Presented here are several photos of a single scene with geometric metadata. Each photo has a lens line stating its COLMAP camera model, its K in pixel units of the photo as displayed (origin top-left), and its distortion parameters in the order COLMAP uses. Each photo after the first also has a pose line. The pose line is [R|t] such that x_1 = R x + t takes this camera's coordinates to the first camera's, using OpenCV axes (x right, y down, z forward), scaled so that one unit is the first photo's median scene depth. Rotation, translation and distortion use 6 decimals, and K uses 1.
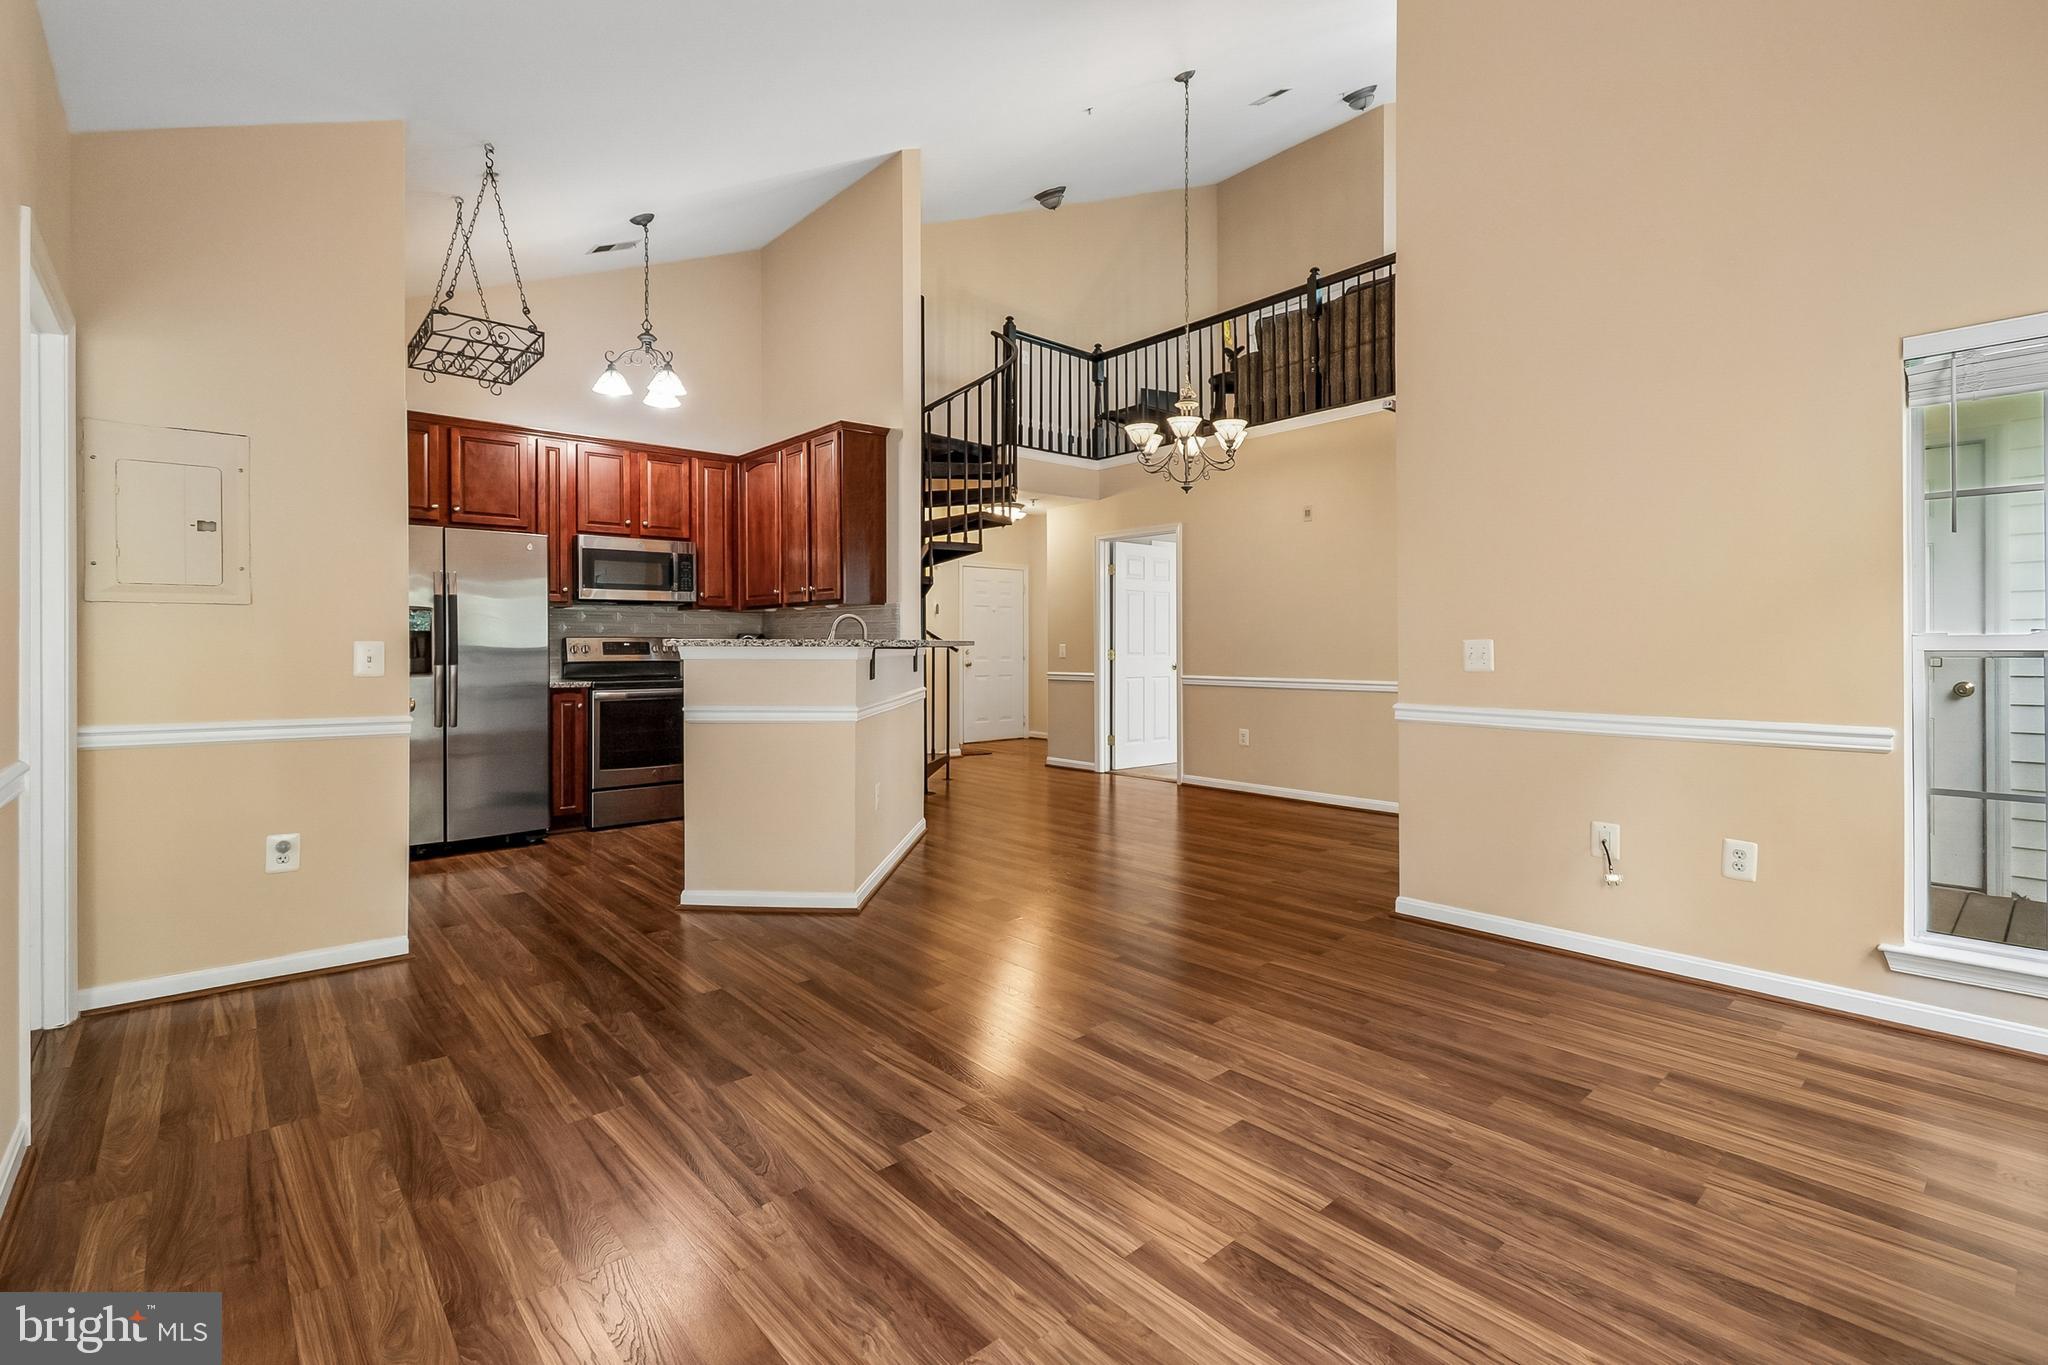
lens RADIAL K [[920.7, 0, 1039.4], [0, 920.7, 645.2], [0, 0, 1]] dist [0.007510, -0.004071]
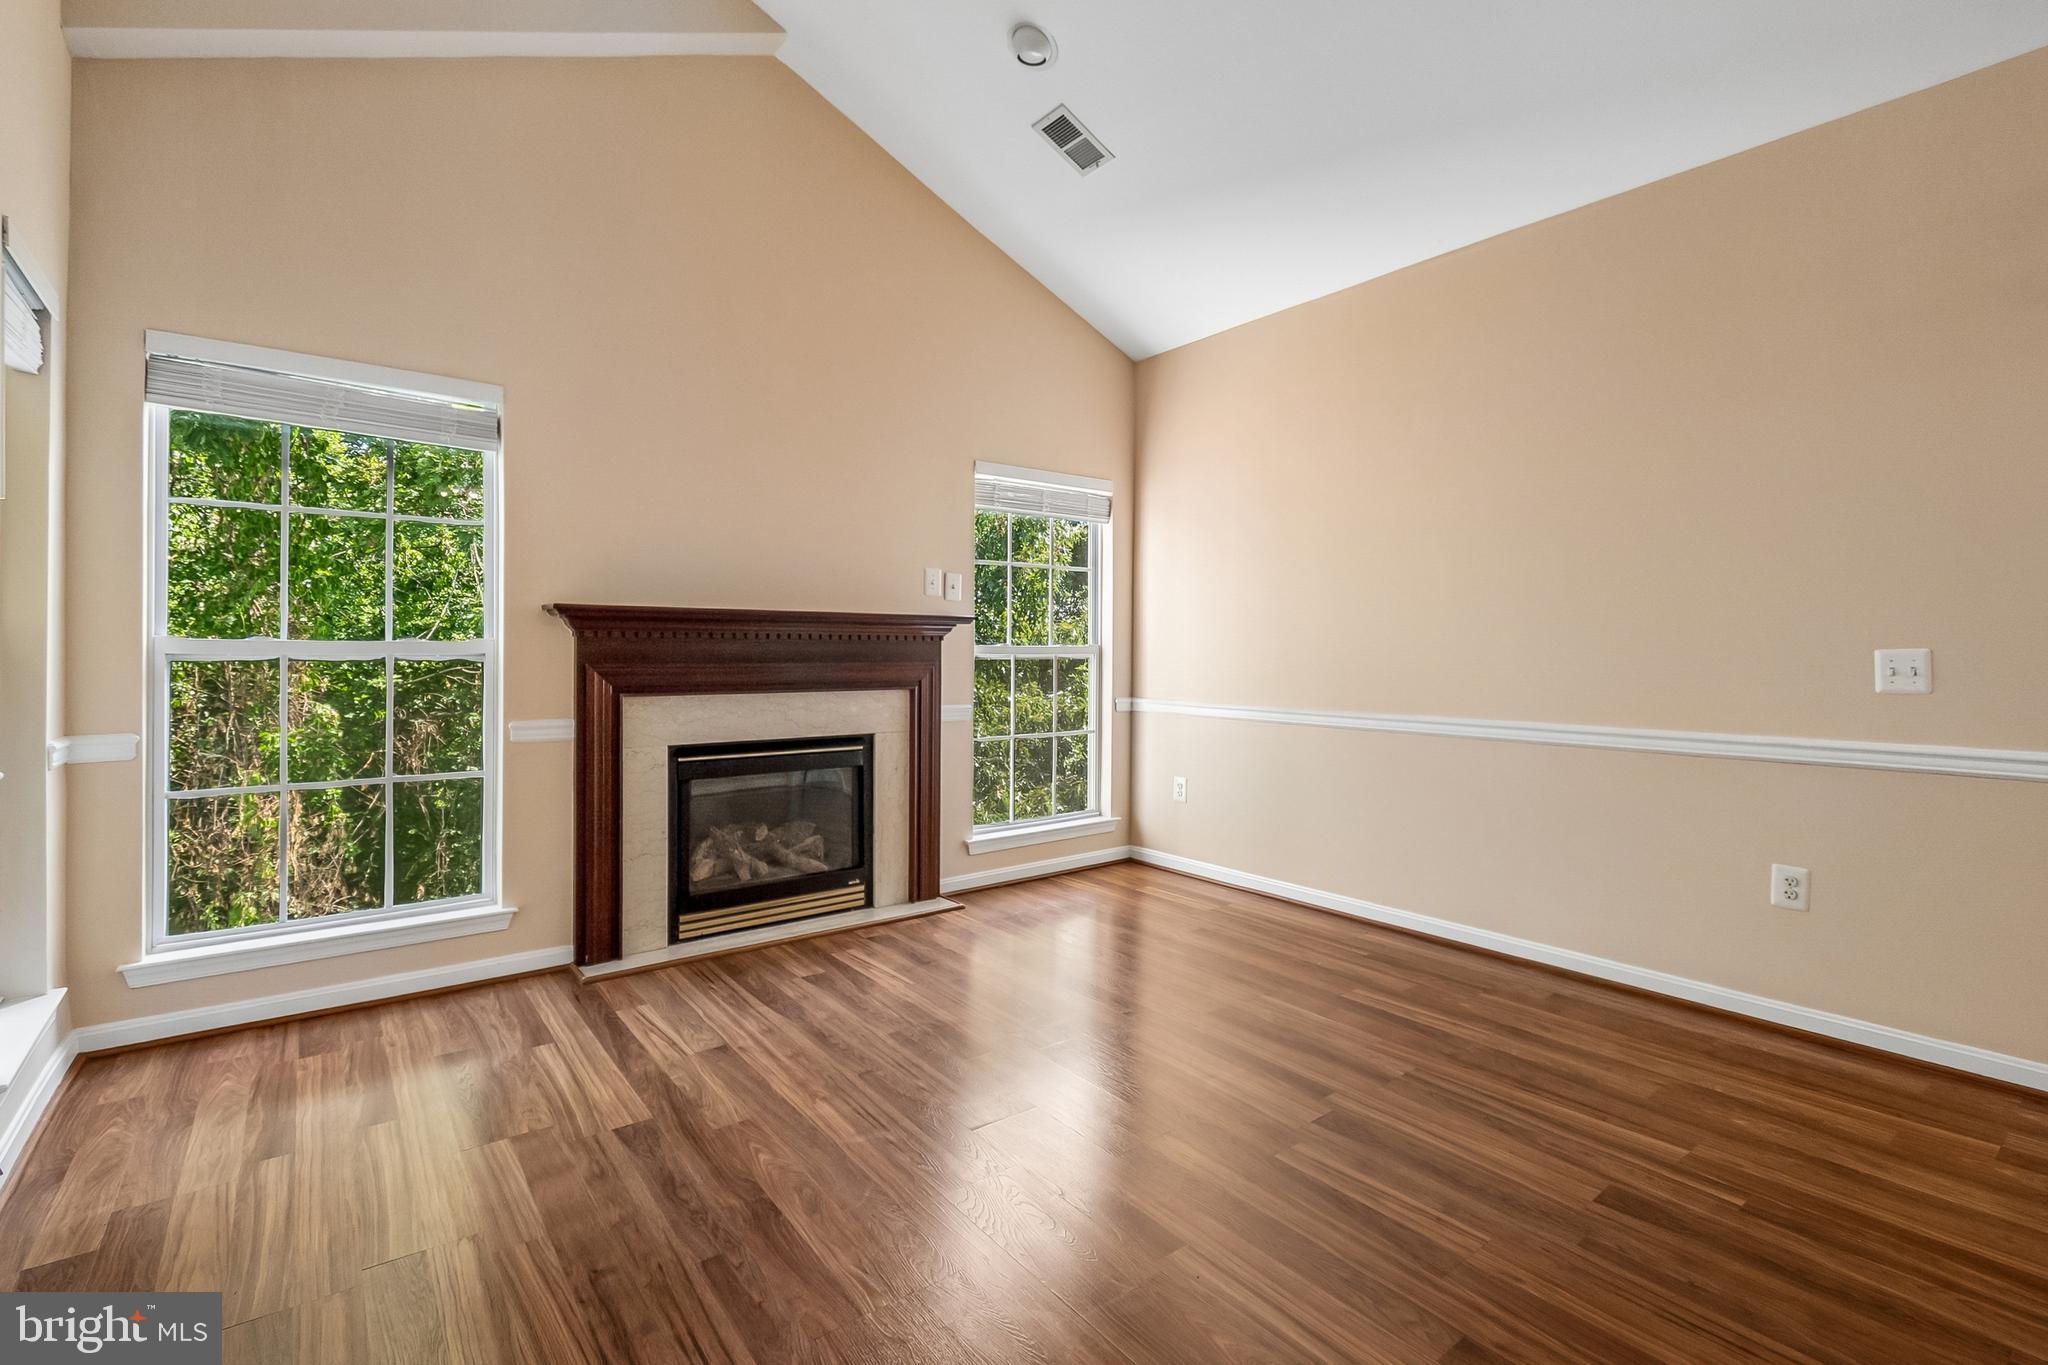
lens RADIAL K [[920.7, 0, 1032.9], [0, 920.7, 646.6], [0, 0, 1]] dist [0.007510, -0.004071]
pose [[-0.997496, -0.001799, 0.070702, 0.050417], [-0.002233, 0.999979, -0.006058, 0.000863], [-0.070689, -0.006200, -0.997479, 0.850418]]
